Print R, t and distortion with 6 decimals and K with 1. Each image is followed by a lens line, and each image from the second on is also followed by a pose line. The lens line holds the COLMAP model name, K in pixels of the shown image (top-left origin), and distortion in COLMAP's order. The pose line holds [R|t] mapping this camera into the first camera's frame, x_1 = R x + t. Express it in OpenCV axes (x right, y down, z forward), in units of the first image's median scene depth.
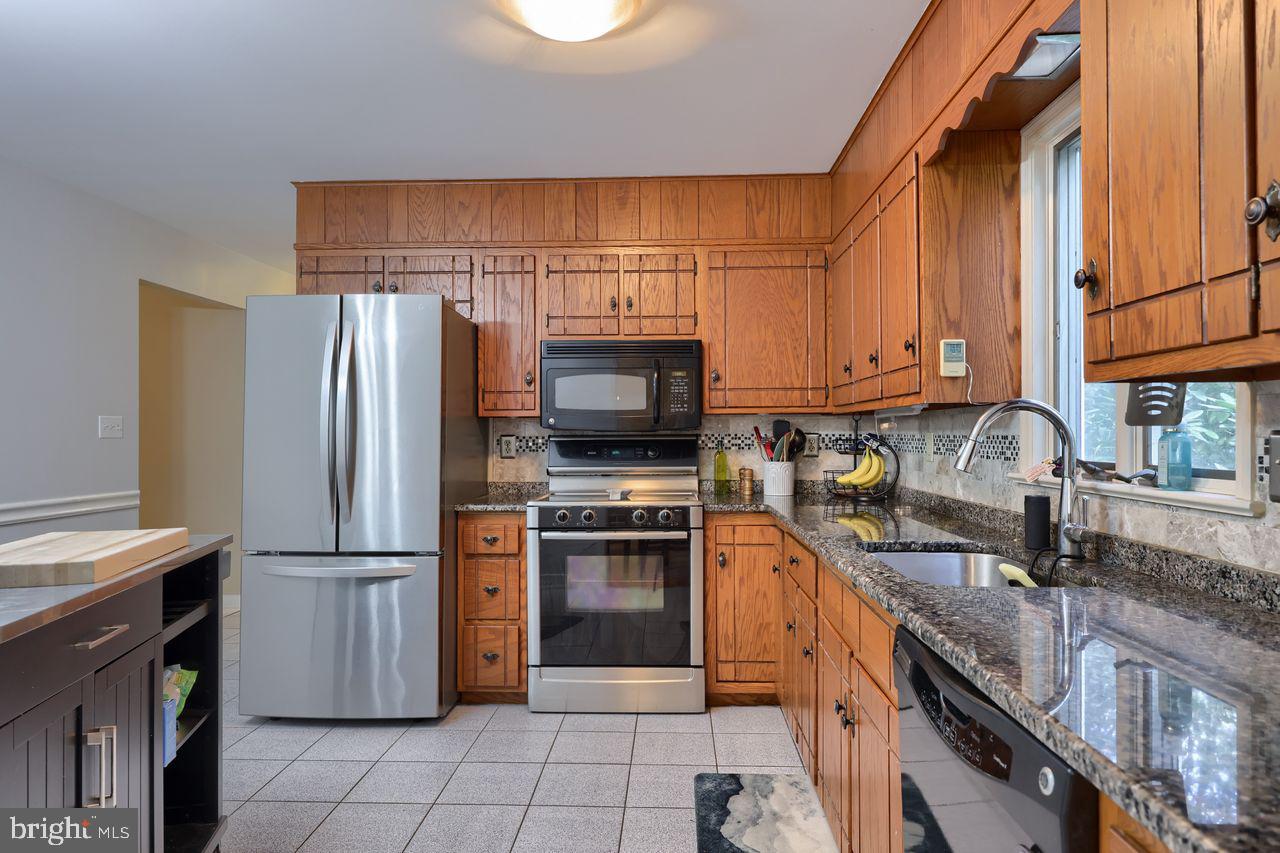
lens RADIAL K [[746.9, 0, 643.1], [0, 746.9, 429.6], [0, 0, 1]] dist [-0.002732, -0.000052]
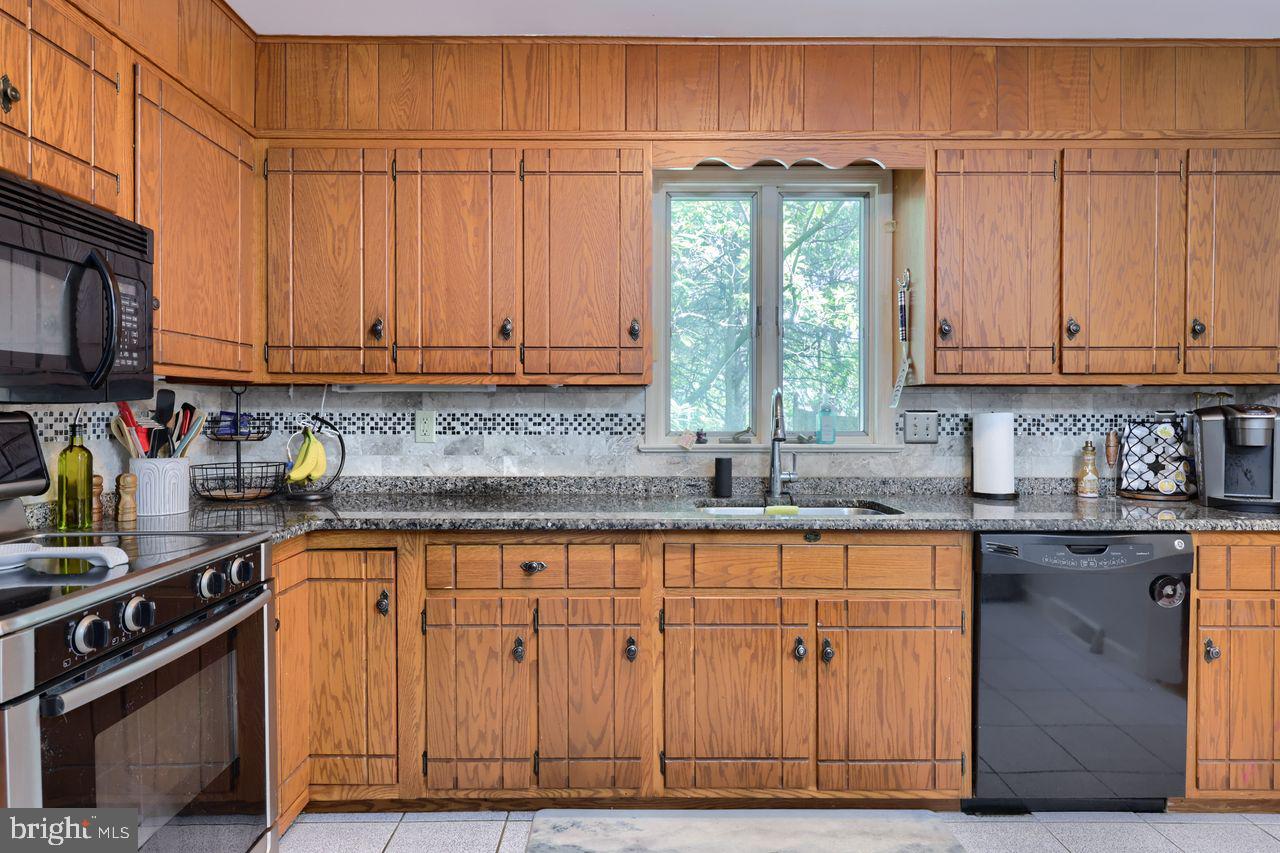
lens RADIAL K [[755.4, 0, 600.0], [0, 755.4, 414.0], [0, 0, 1]] dist [0.005113, 0.001126]
pose [[-0.035820, 0.000287, 0.999358, -0.423821], [-0.004680, 0.999989, -0.000455, 0.005689], [-0.999347, -0.004694, -0.035818, 0.645285]]
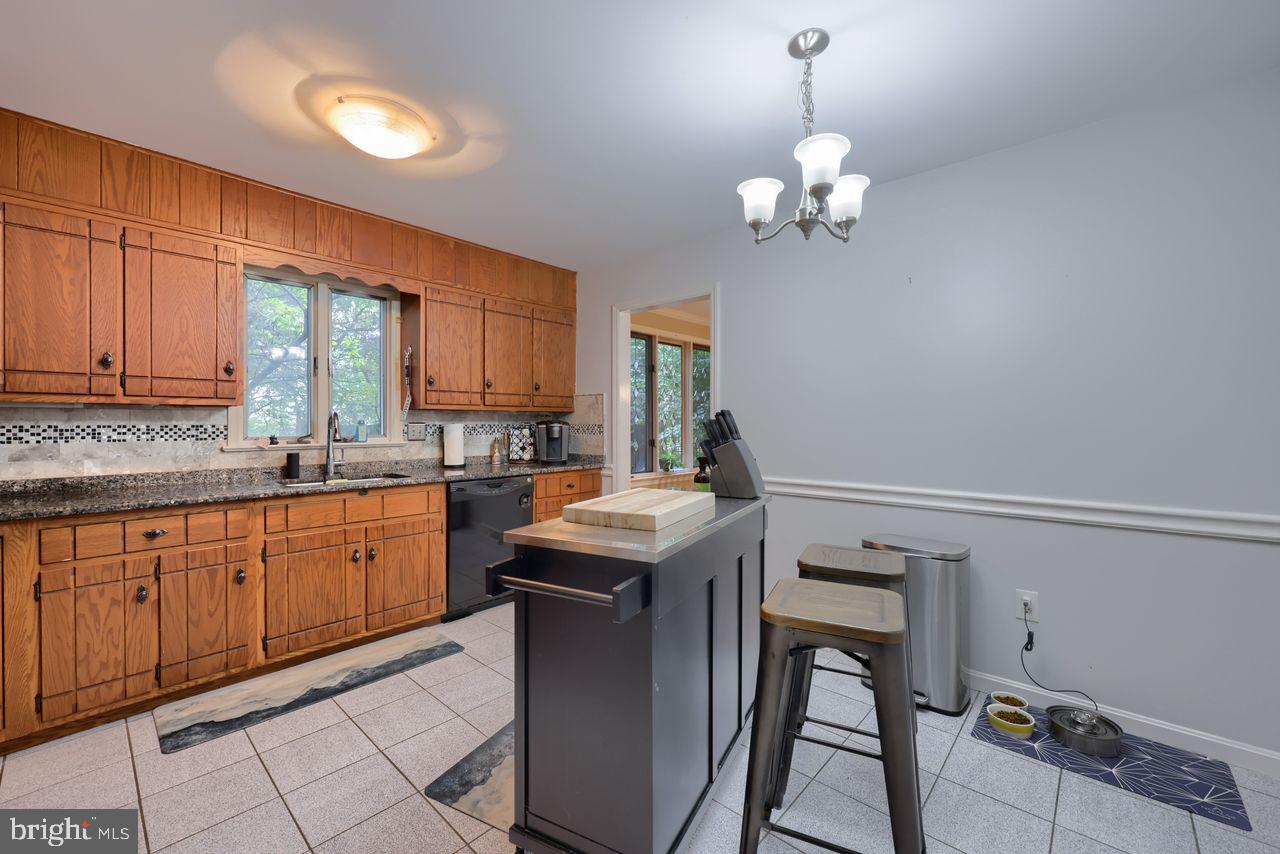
lens RADIAL K [[518.7, 0, 631.6], [0, 518.7, 429.7], [0, 0, 1]] dist [0.001534, -0.000694]
pose [[-0.756668, -0.007077, 0.653761, -0.597320], [-0.001254, 0.999955, 0.009373, 0.003890], [-0.653799, 0.006273, -0.756643, 0.758280]]
